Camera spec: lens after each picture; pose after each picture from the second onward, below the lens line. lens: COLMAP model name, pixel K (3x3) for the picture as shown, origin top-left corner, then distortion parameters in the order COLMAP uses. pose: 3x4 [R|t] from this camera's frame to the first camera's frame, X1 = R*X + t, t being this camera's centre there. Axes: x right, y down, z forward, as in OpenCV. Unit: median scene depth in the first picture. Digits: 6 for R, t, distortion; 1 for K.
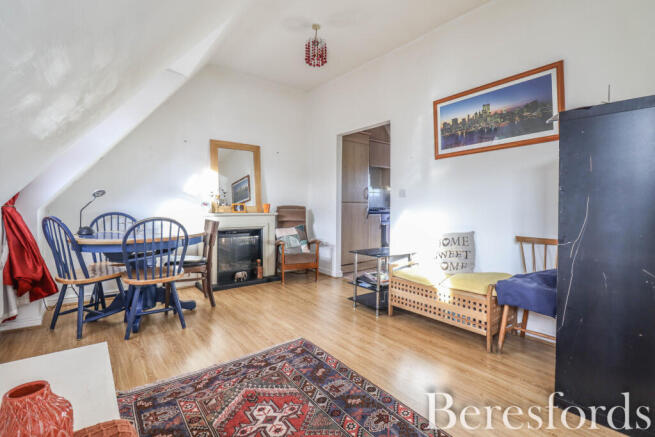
lens RADIAL K [[298.4, 0, 328.0], [0, 298.4, 211.0], [0, 0, 1]] dist [-0.000989, -0.000889]
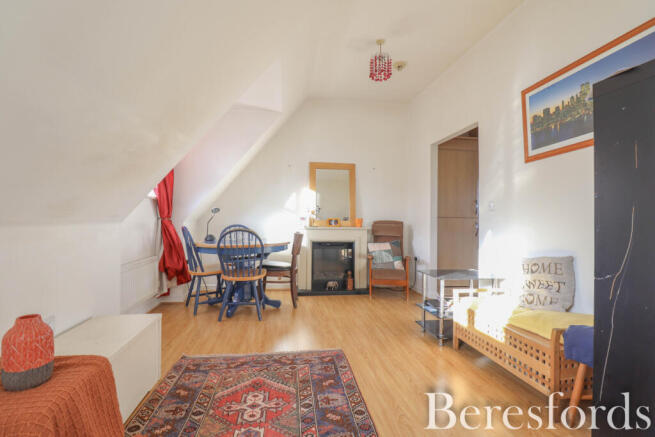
lens RADIAL K [[298.6, 0, 327.5], [0, 298.6, 218.5], [0, 0, 1]] dist [-0.000310, -0.000532]
pose [[0.873117, 0.001986, -0.487506, 0.307363], [-0.014790, 0.999639, -0.022416, 0.000159], [0.487286, 0.026782, 0.872832, 0.058233]]
